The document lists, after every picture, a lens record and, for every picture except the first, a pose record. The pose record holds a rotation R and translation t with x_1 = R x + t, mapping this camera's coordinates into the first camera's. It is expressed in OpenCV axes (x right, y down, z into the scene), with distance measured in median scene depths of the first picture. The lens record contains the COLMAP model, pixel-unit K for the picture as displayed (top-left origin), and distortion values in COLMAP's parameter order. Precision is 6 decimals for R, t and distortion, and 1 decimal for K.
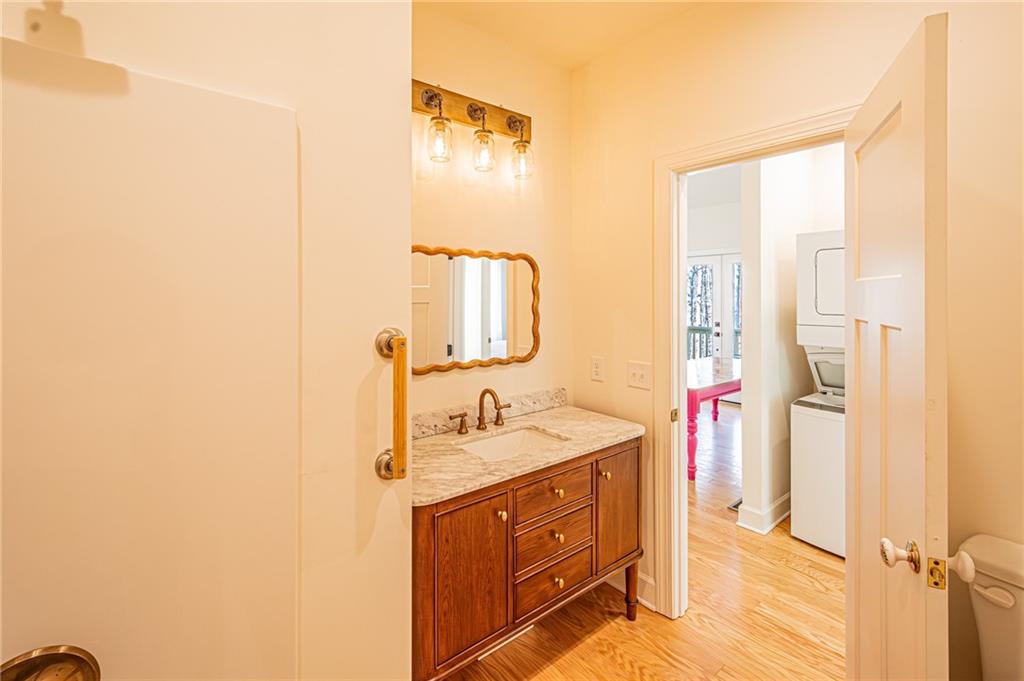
lens RADIAL K [[446.8, 0, 530.1], [0, 446.8, 290.7], [0, 0, 1]] dist [0.003073, 0.000873]
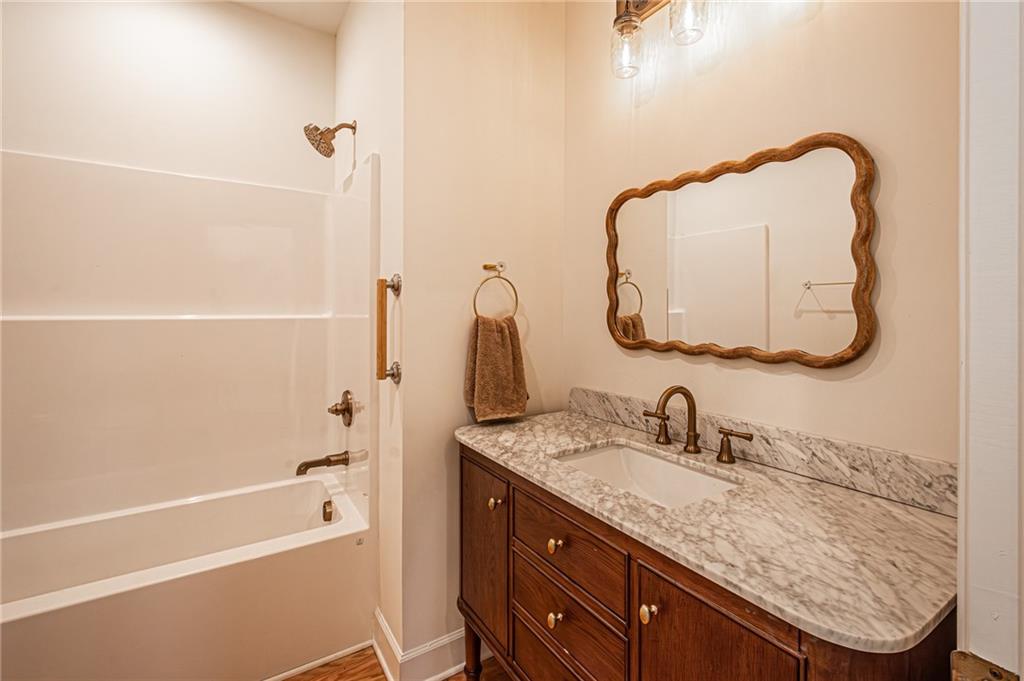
lens RADIAL K [[446.8, 0, 515.3], [0, 446.8, 316.7], [0, 0, 1]] dist [0.003073, 0.000873]
pose [[-0.121124, 0.007733, -0.992607, 0.531750], [0.008568, 0.999941, 0.006745, 0.109911], [0.992600, -0.007688, -0.121183, 0.810712]]
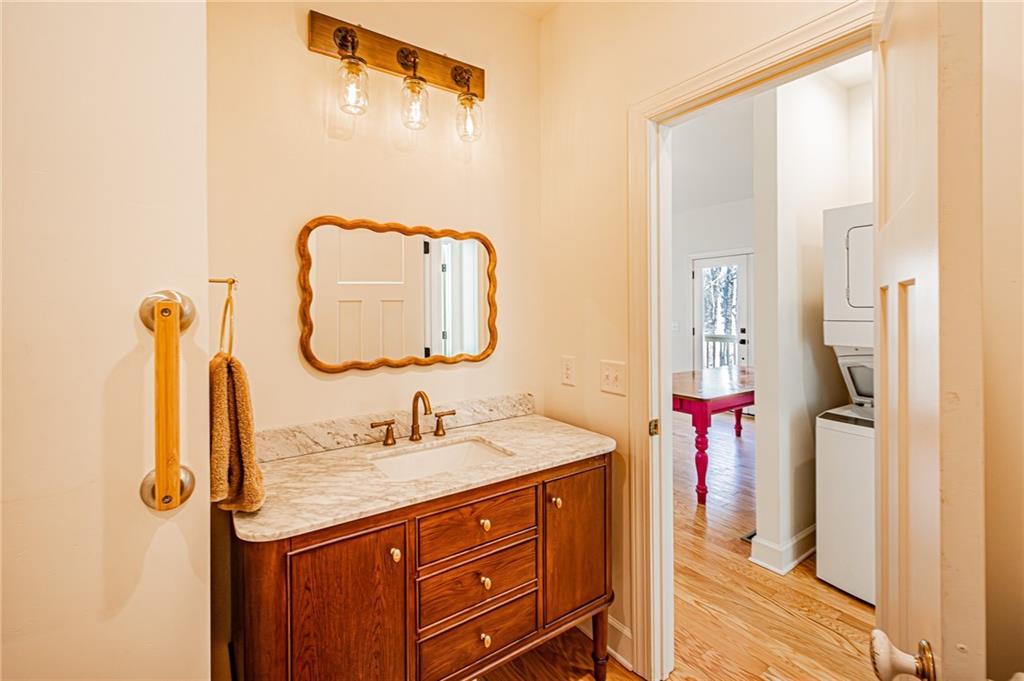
lens RADIAL K [[446.8, 0, 522.1], [0, 446.8, 305.3], [0, 0, 1]] dist [0.003073, 0.000873]
pose [[0.996530, -0.006010, -0.083016, 0.155251], [0.006388, 0.999970, 0.004290, 0.055927], [0.082988, -0.004805, 0.996539, 0.187138]]
